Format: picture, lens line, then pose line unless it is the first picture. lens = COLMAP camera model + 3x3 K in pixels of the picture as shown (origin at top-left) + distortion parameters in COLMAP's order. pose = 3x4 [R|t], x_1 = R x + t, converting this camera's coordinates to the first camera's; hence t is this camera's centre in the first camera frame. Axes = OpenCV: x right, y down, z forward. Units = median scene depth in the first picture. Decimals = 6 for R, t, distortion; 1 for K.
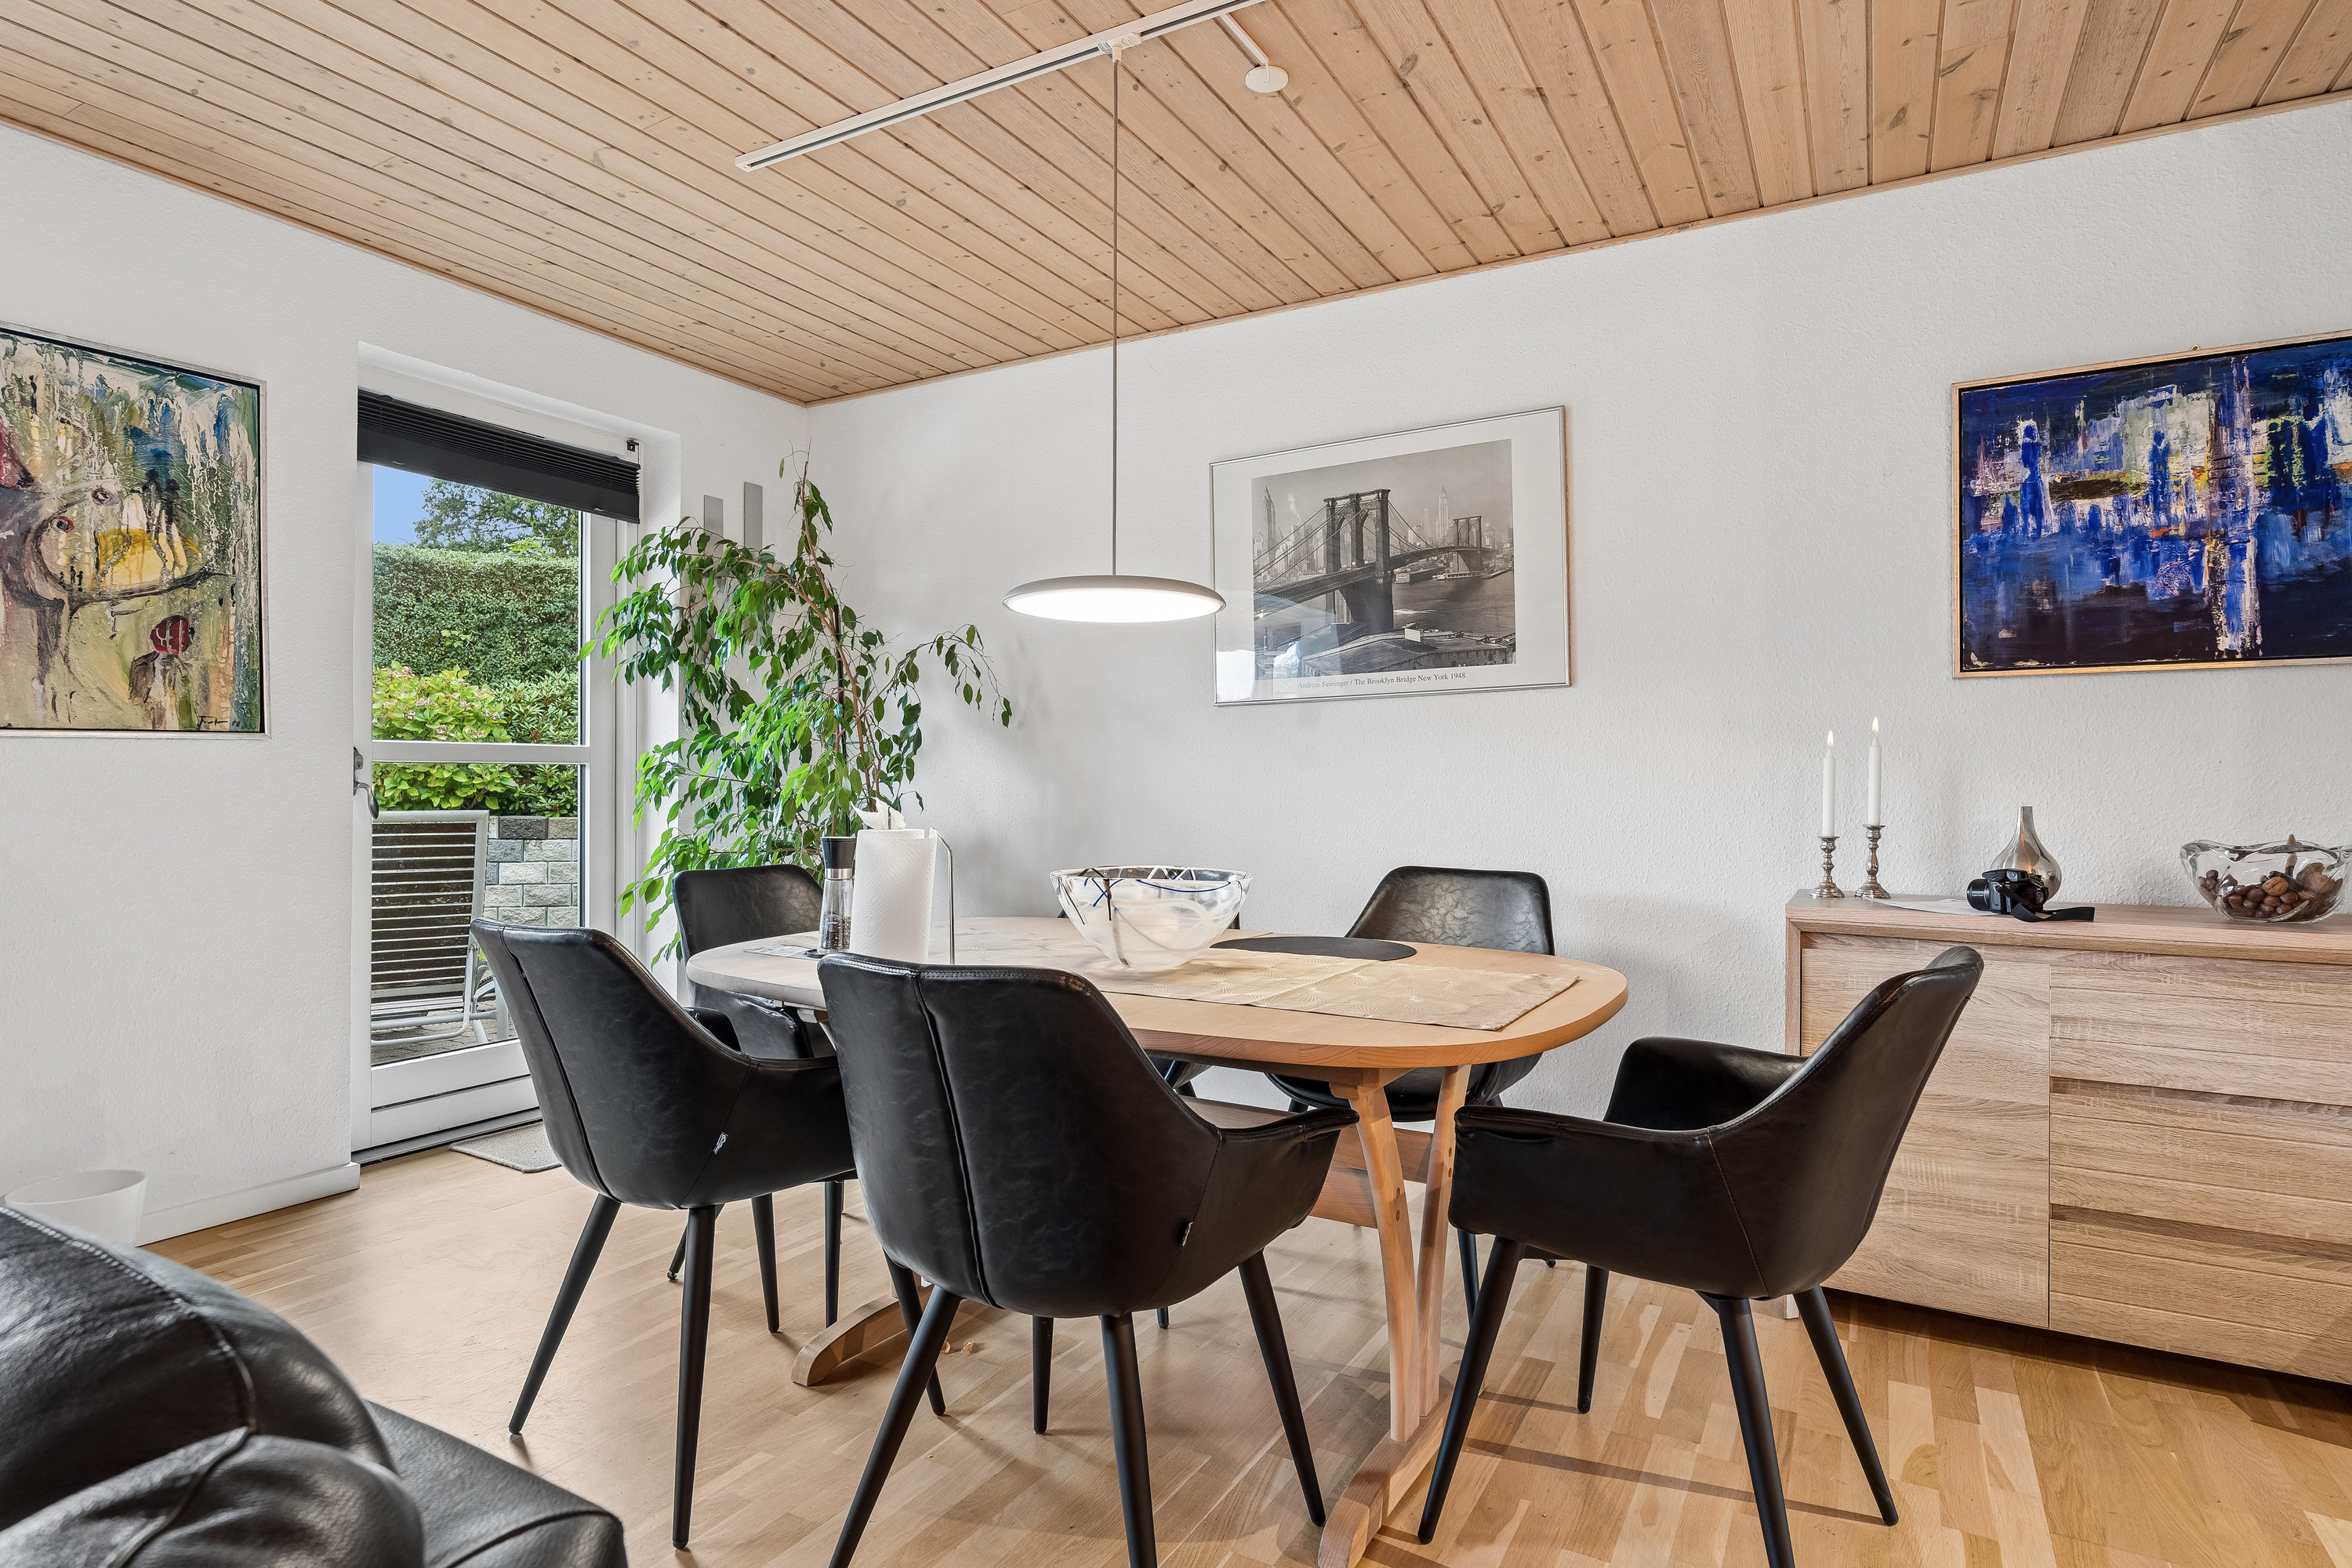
lens RADIAL K [[1244.6, 0, 1178.9], [0, 1244.6, 784.8], [0, 0, 1]] dist [0.002615, 0.000049]
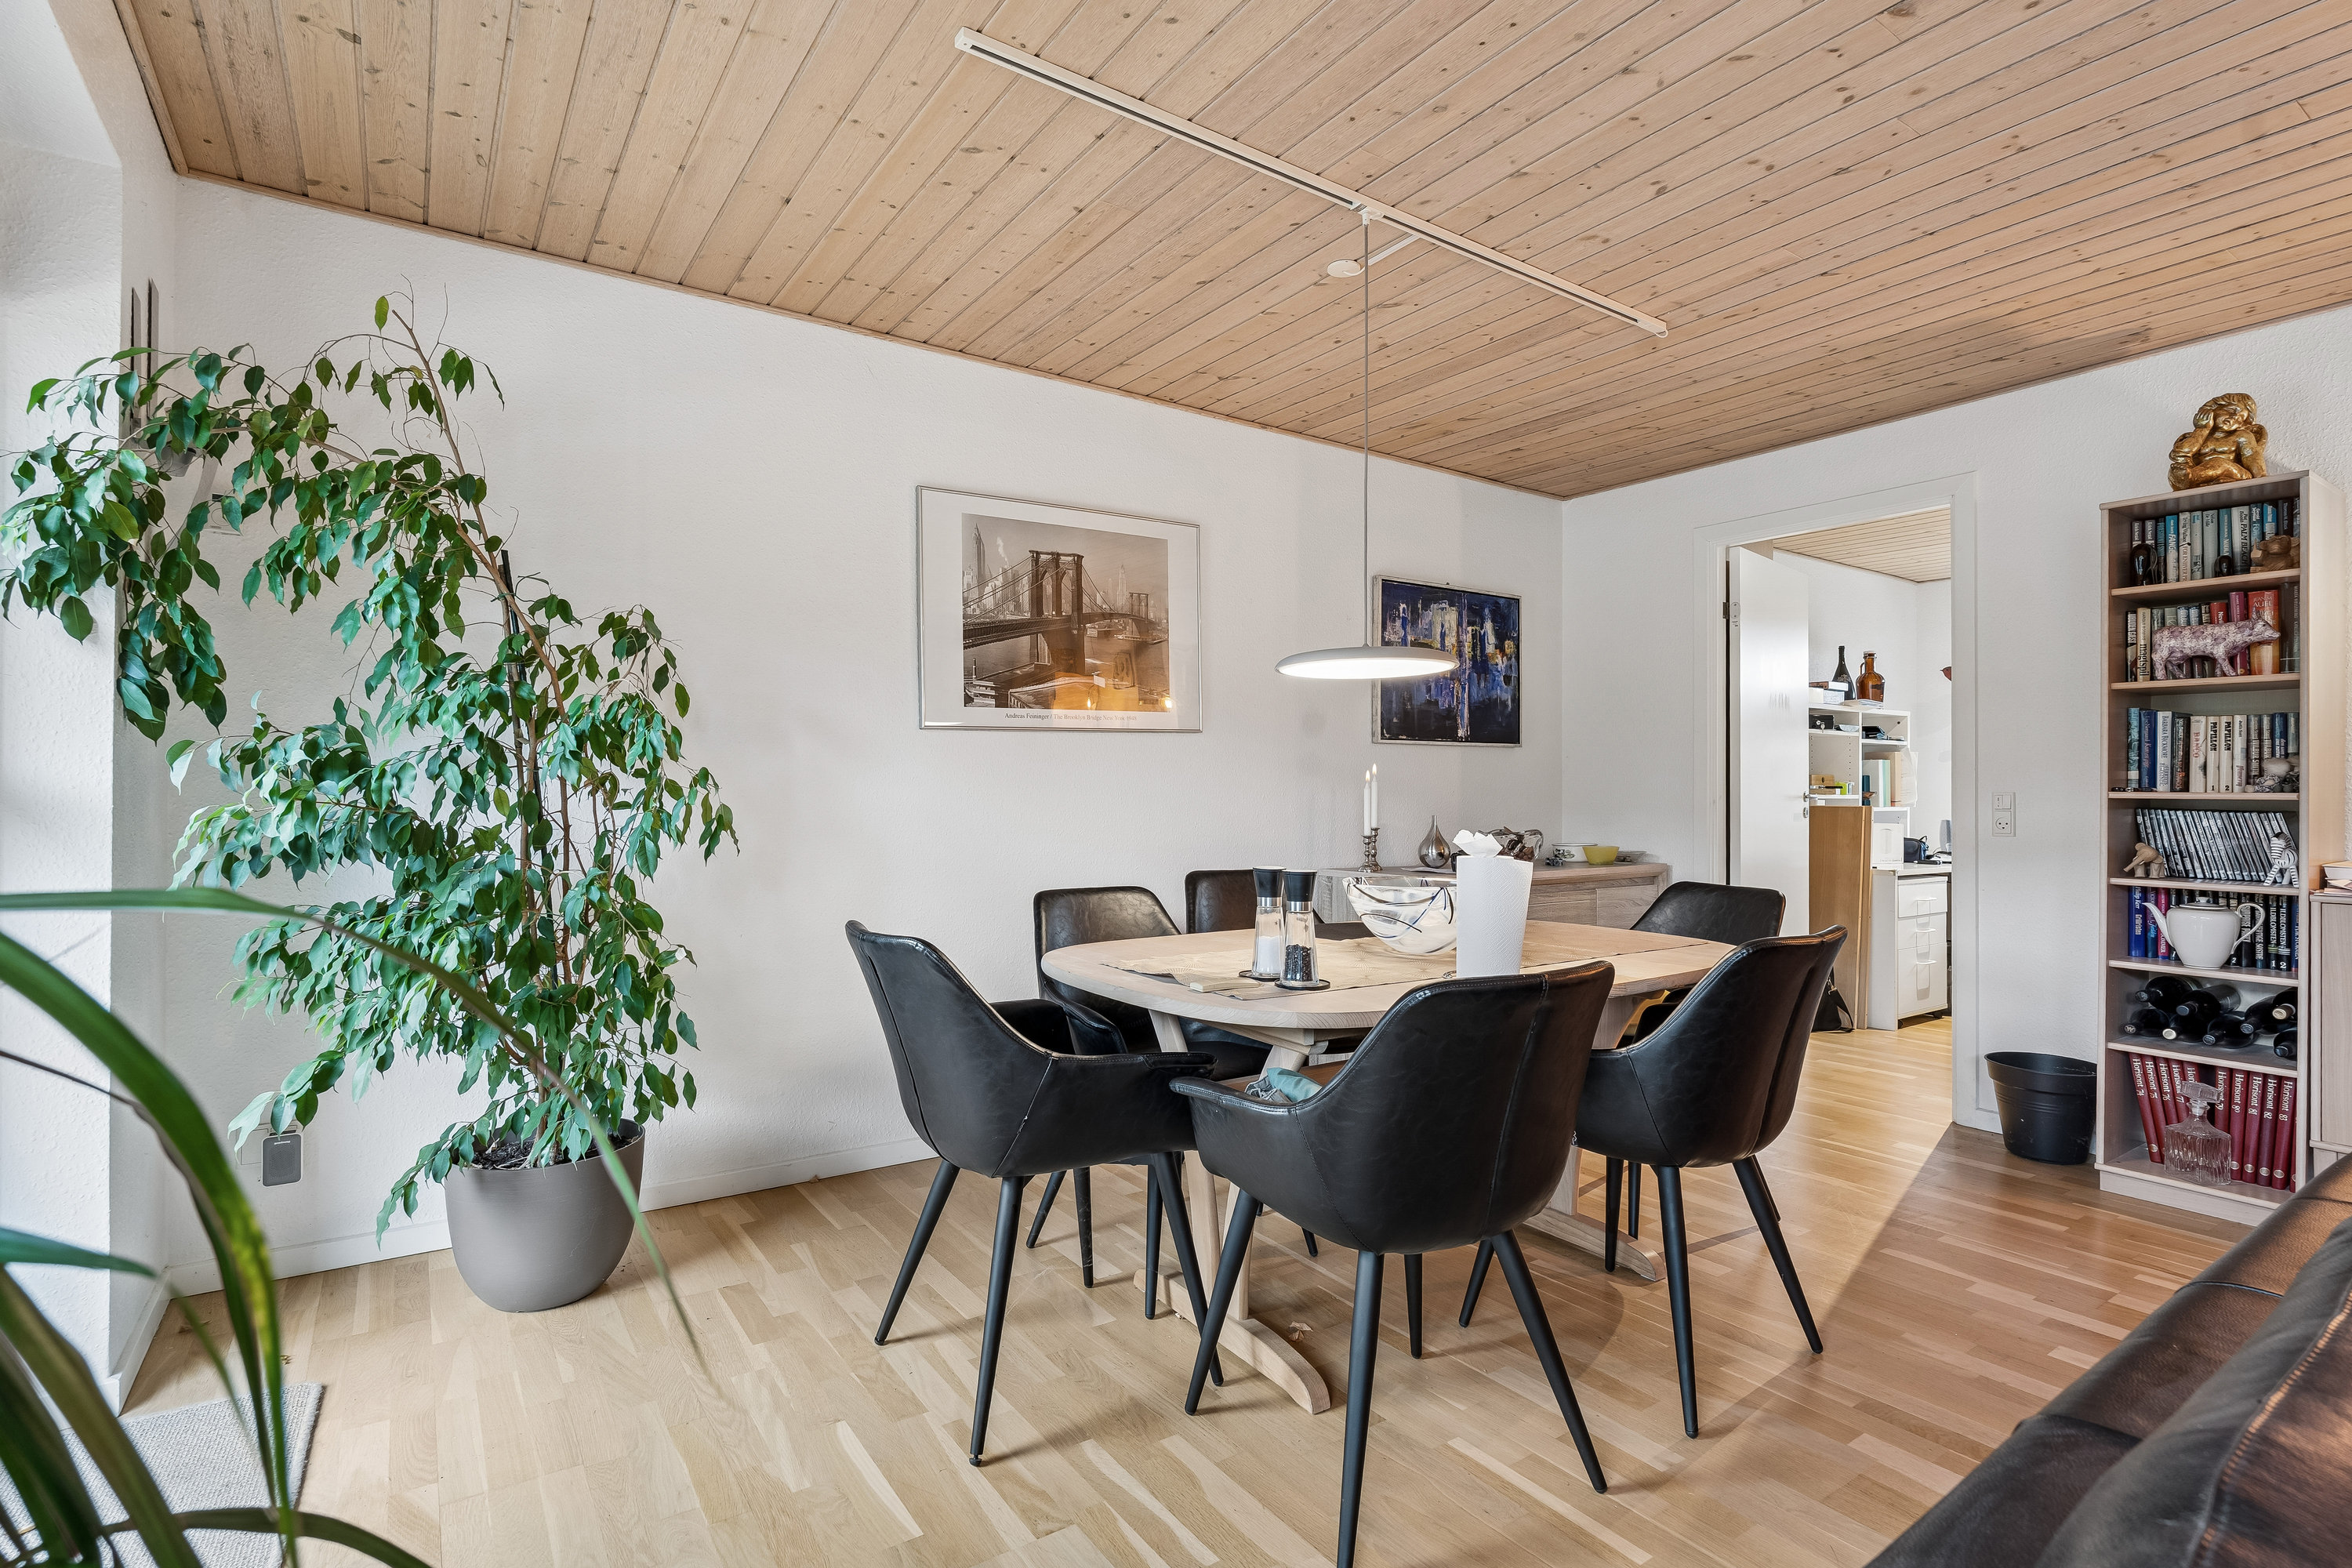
lens RADIAL K [[1133.2, 0, 1181.7], [0, 1133.2, 788.1], [0, 0, 1]] dist [-0.003839, -0.000041]
pose [[0.437376, 0.003026, 0.899273, -0.896544], [0.000822, 0.999993, -0.003765, -0.015652], [-0.899278, 0.002386, 0.437371, 0.532828]]
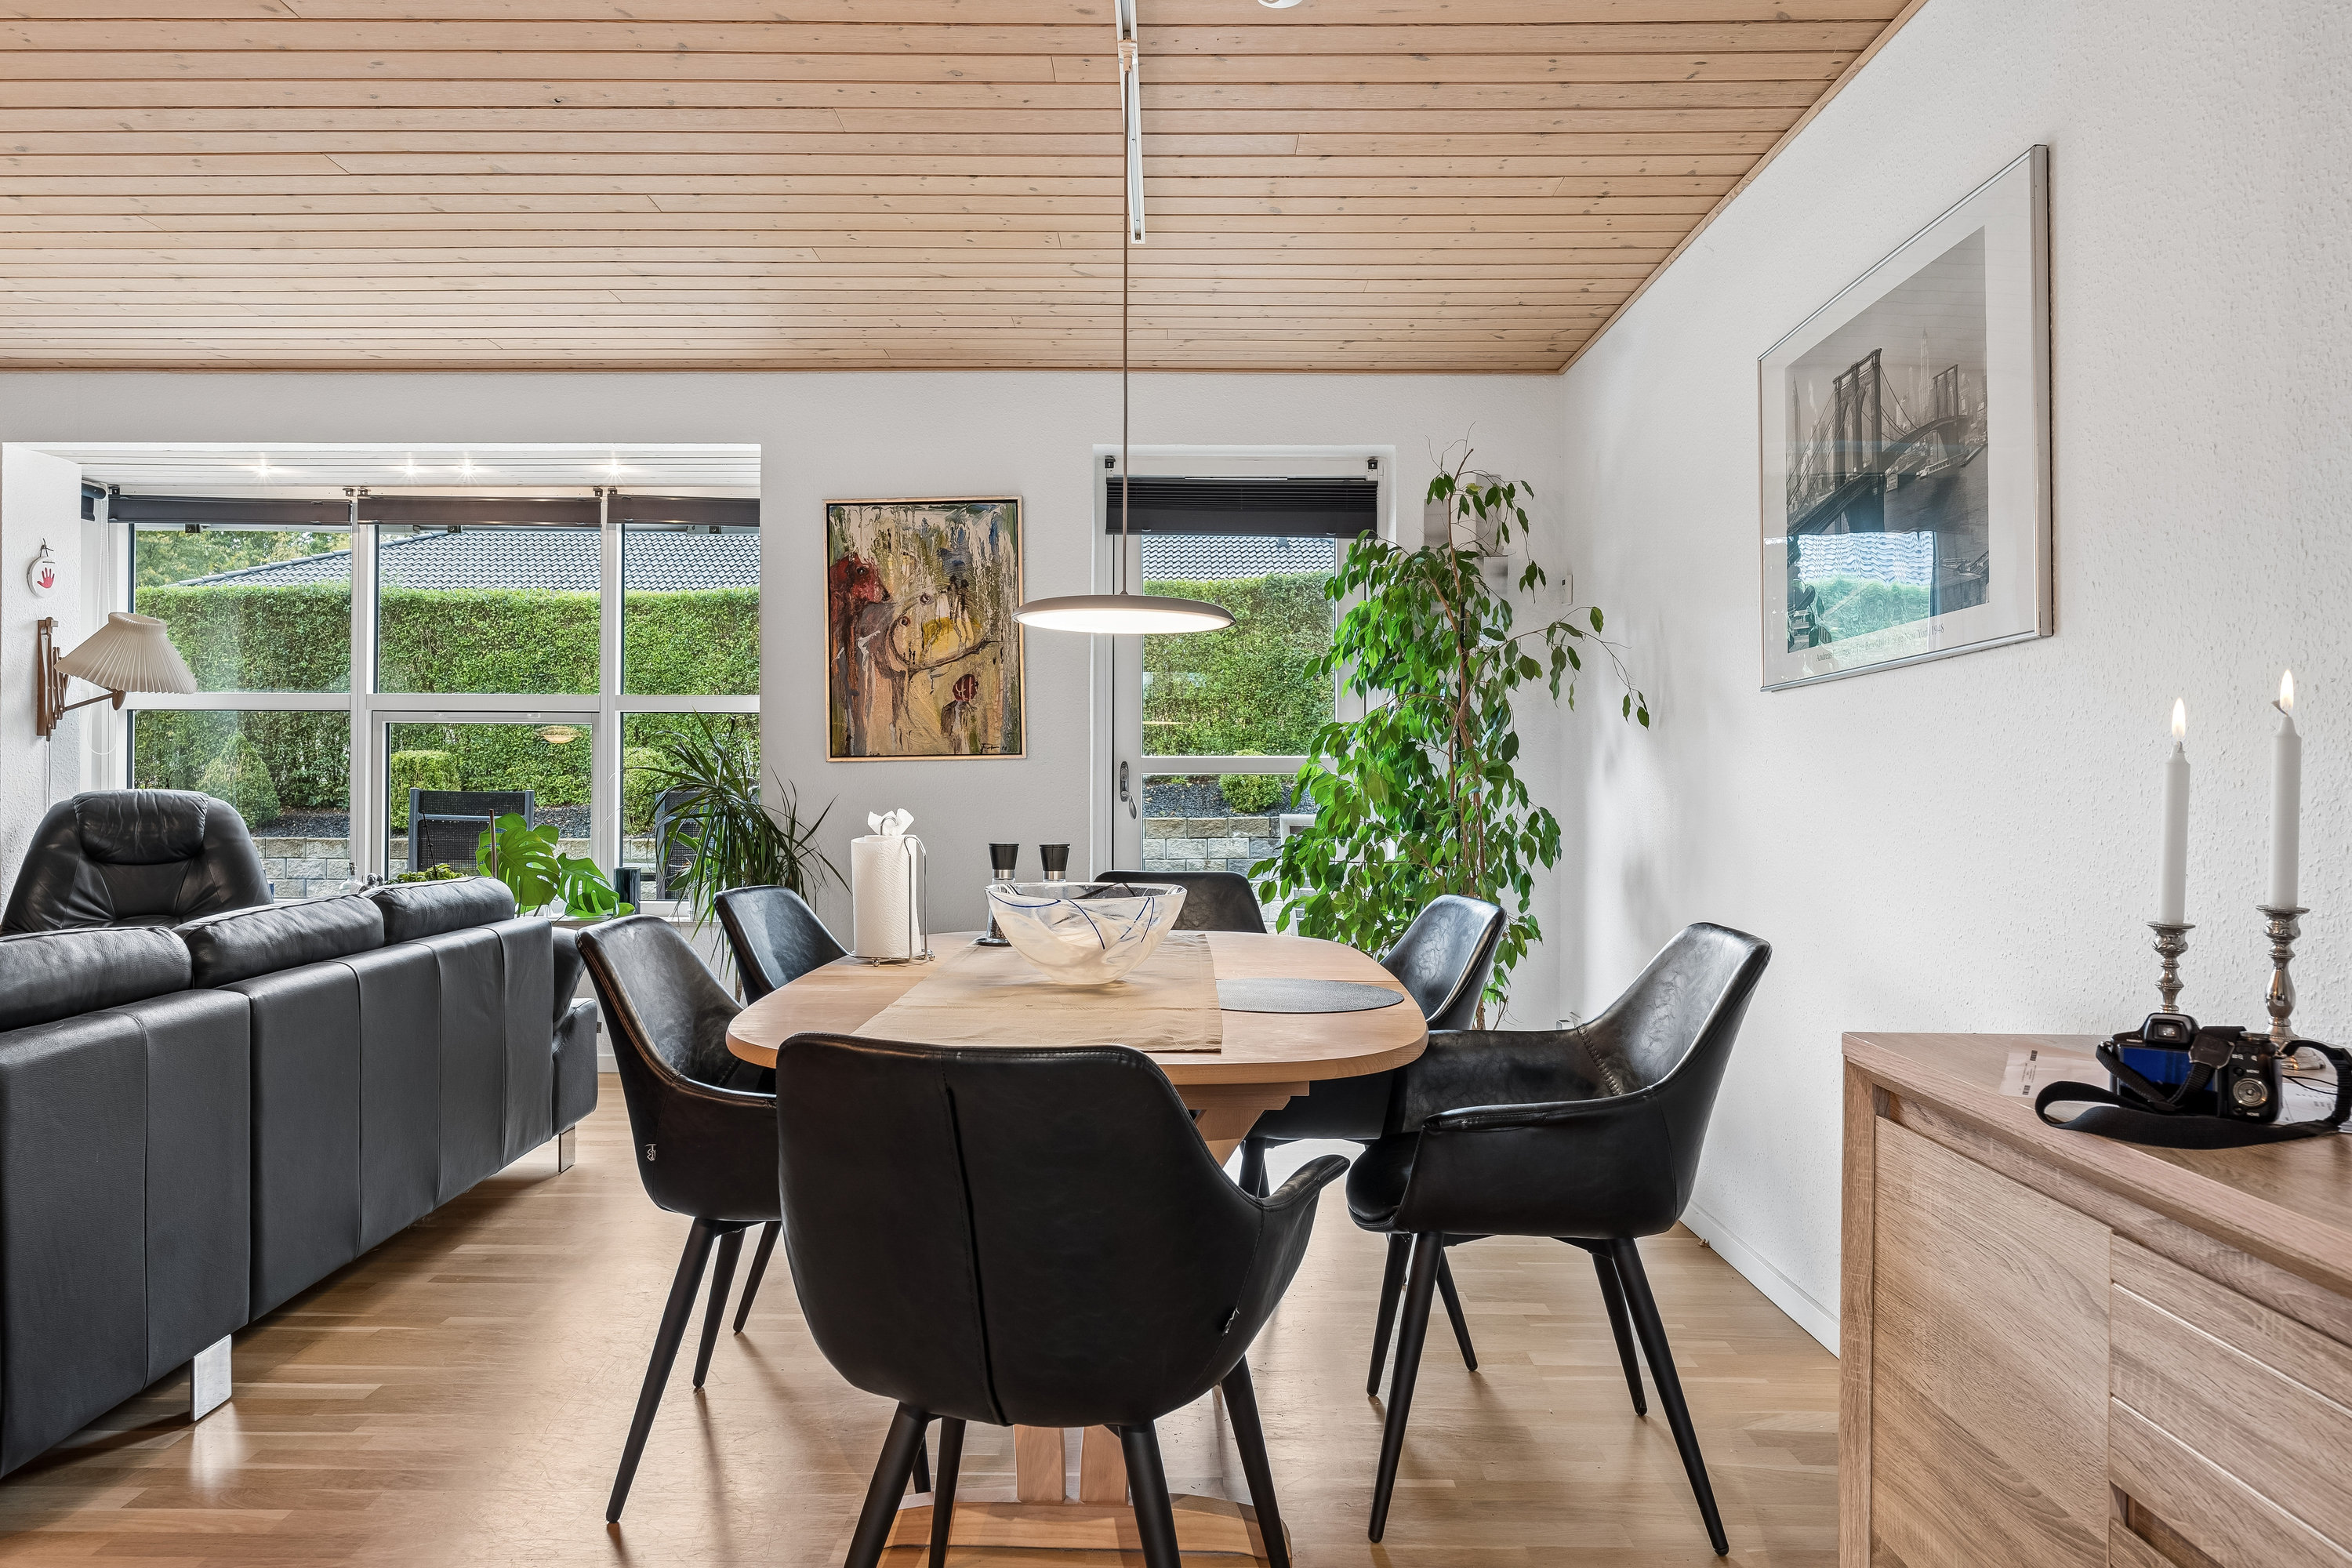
lens RADIAL K [[1504.8, 0, 1174.5], [0, 1504.8, 783.7], [0, 0, 1]] dist [-0.000376, 0.000281]
pose [[0.489396, 0.002444, -0.872058, 0.799995], [-0.004526, 0.999990, 0.000262, -0.011145], [0.872050, 0.003819, 0.489402, 0.353682]]
